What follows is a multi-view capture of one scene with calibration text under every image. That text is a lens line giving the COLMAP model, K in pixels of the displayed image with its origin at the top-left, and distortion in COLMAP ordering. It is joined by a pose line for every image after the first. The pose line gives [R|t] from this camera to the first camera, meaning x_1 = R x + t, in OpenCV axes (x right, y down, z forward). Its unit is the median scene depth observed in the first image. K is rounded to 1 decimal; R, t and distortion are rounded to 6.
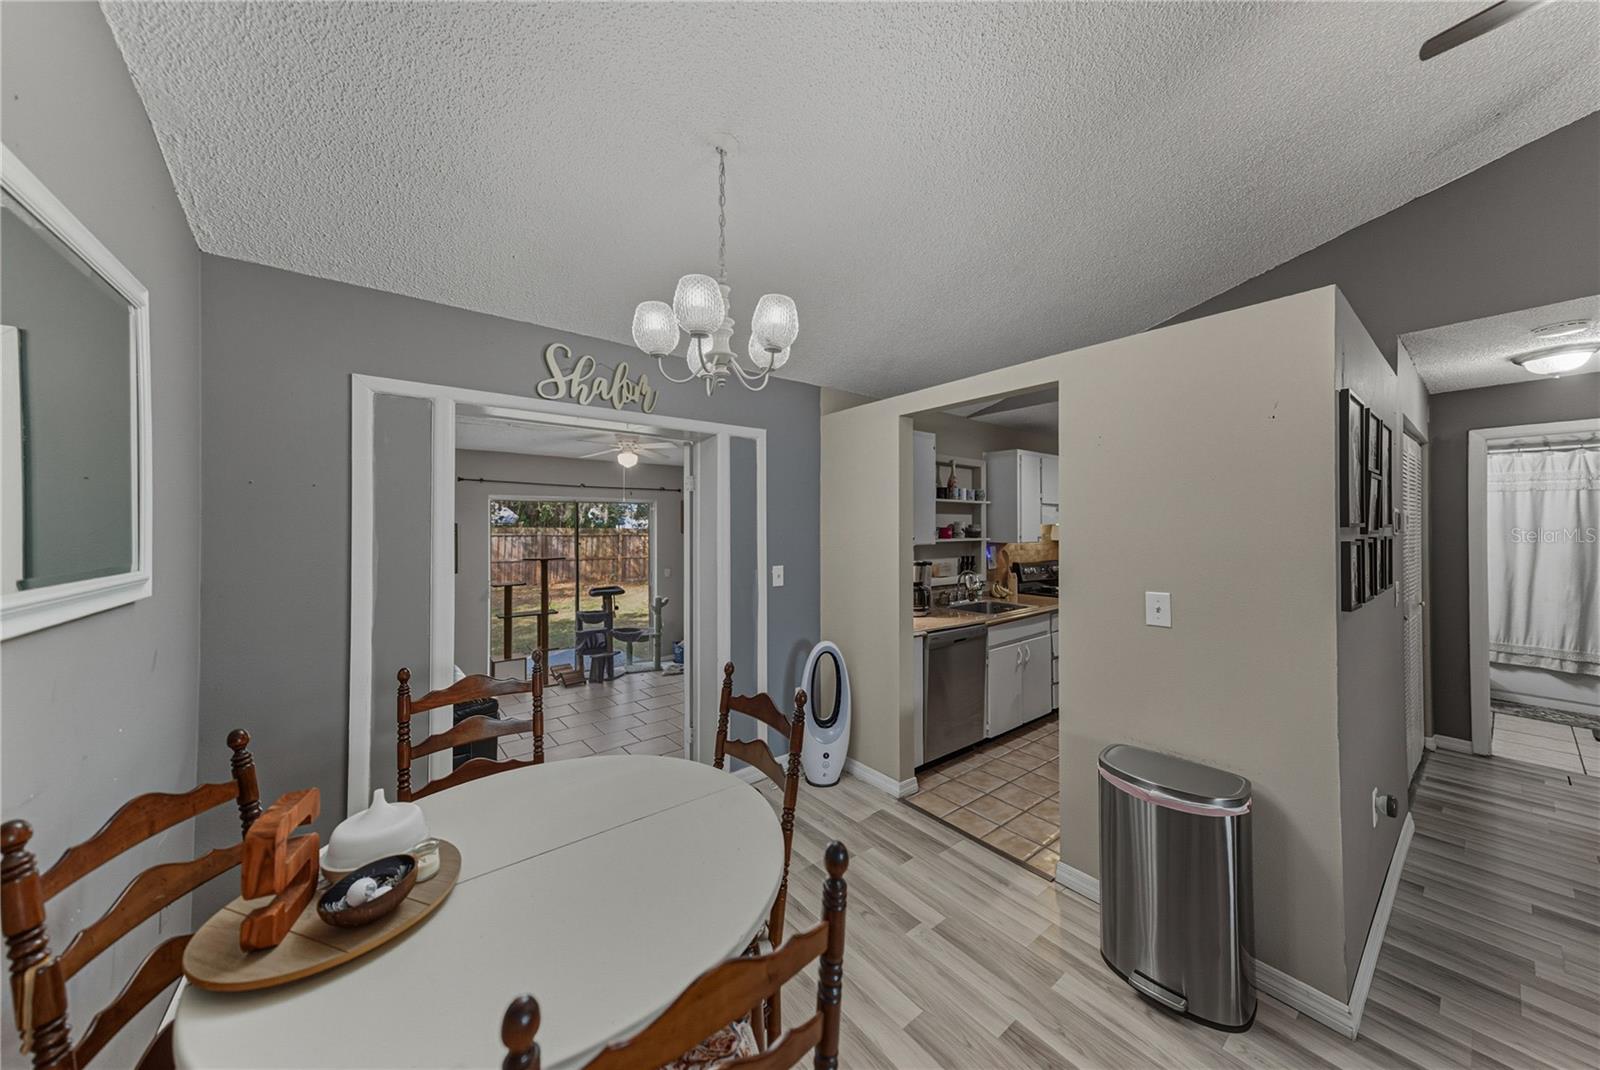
lens RADIAL K [[550.0, 0, 807.9], [0, 550.0, 529.2], [0, 0, 1]] dist [0.023984, 0.001655]
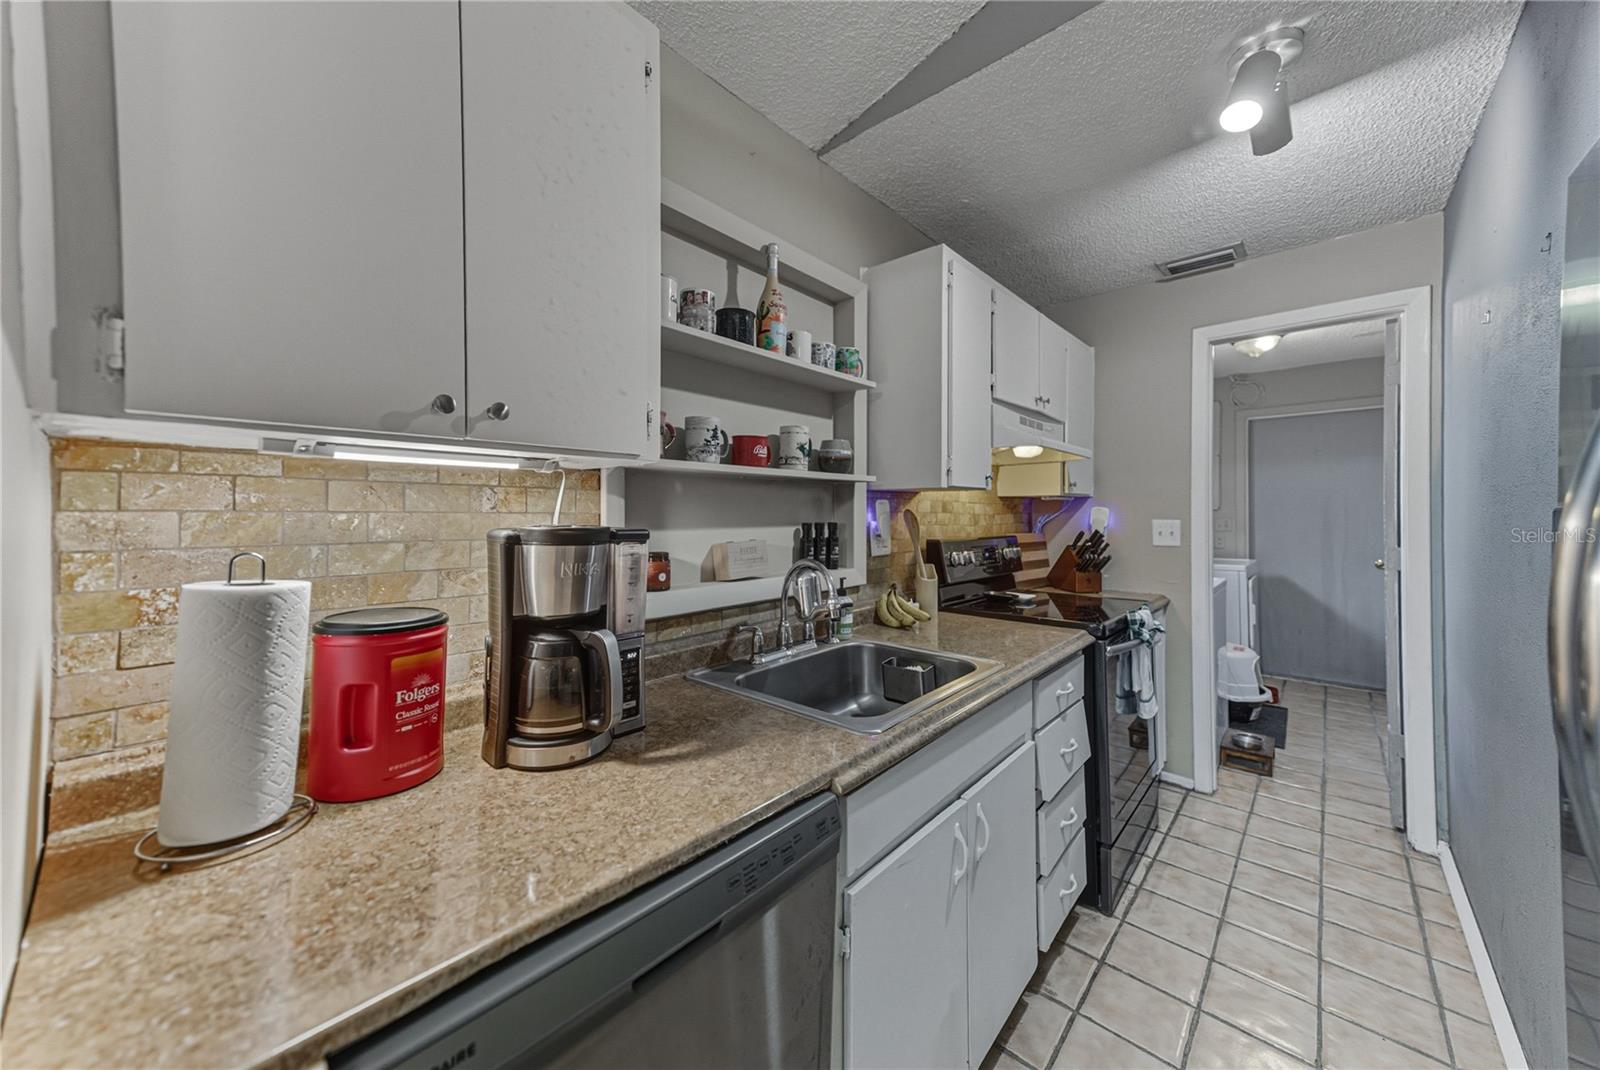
lens RADIAL K [[584.6, 0, 798.8], [0, 584.6, 520.6], [0, 0, 1]] dist [0.019769, 0.000353]
pose [[0.986779, 0.001880, 0.162061, 0.210149], [-0.003761, 0.999929, 0.011298, 0.043121], [-0.162028, -0.011758, 0.986716, 0.600224]]
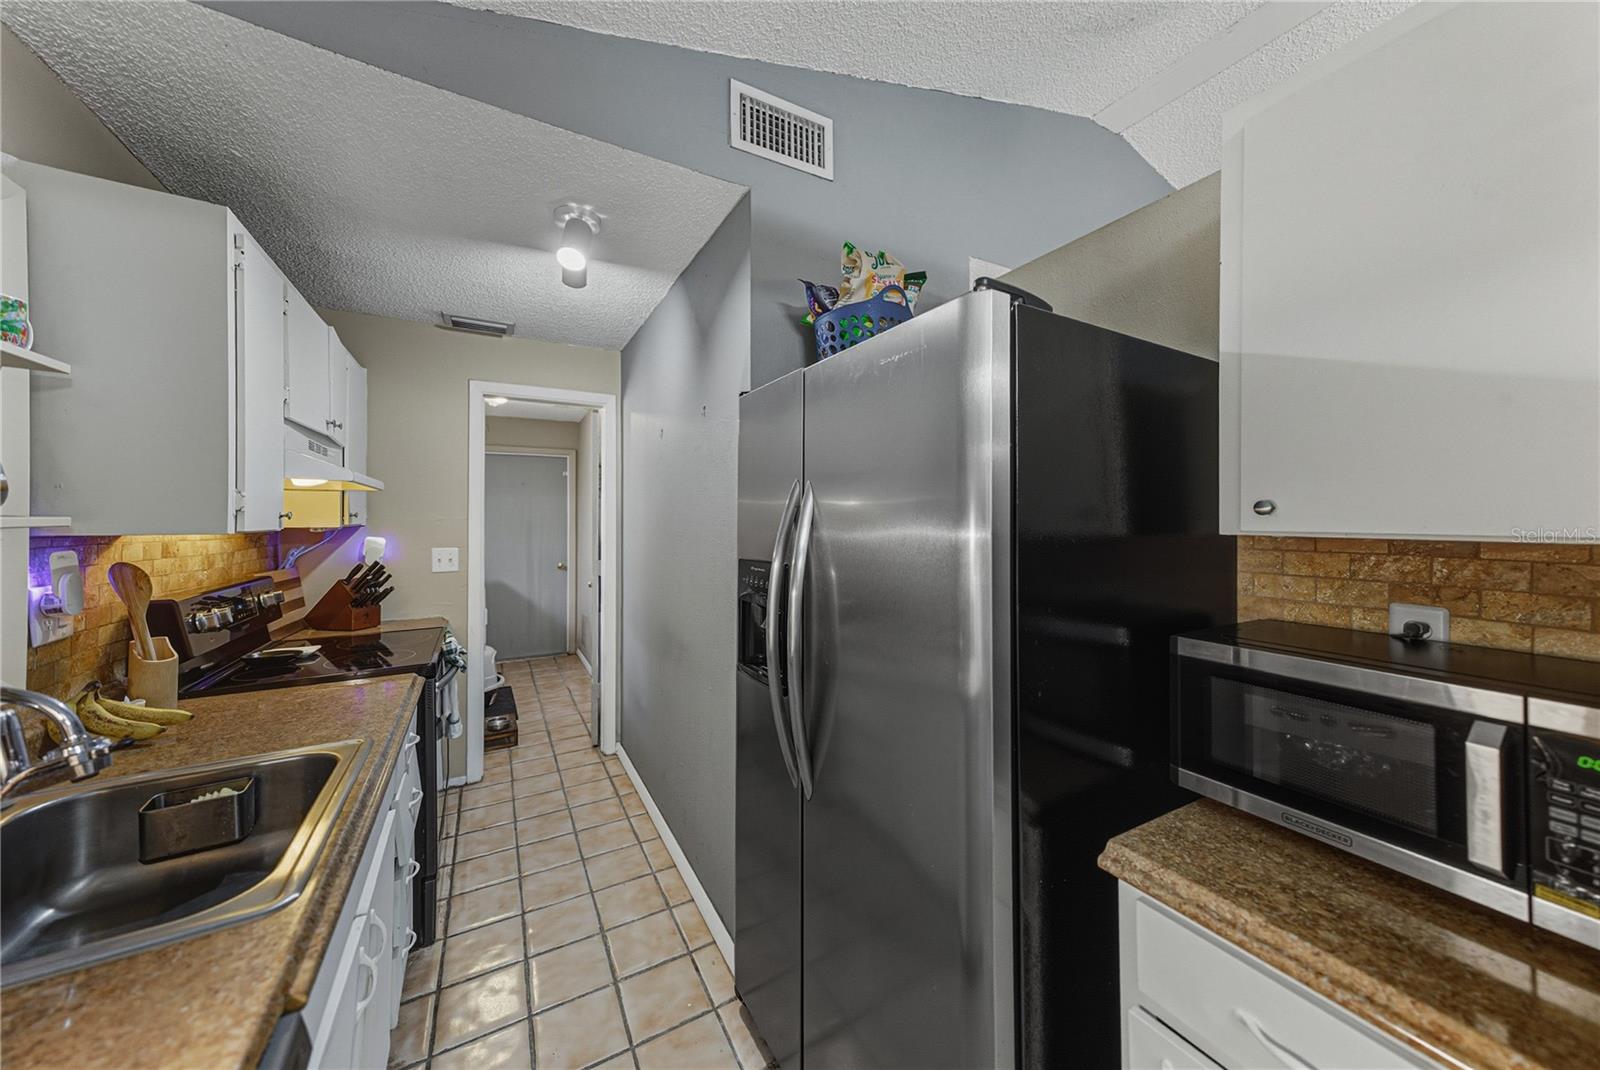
lens RADIAL K [[550.0, 0, 790.6], [0, 550.0, 531.3], [0, 0, 1]] dist [0.023984, 0.001655]
pose [[0.177939, -0.020315, 0.983832, 0.143220], [0.003177, 0.999794, 0.020070, 0.018827], [-0.984036, -0.000446, 0.177967, 0.647873]]
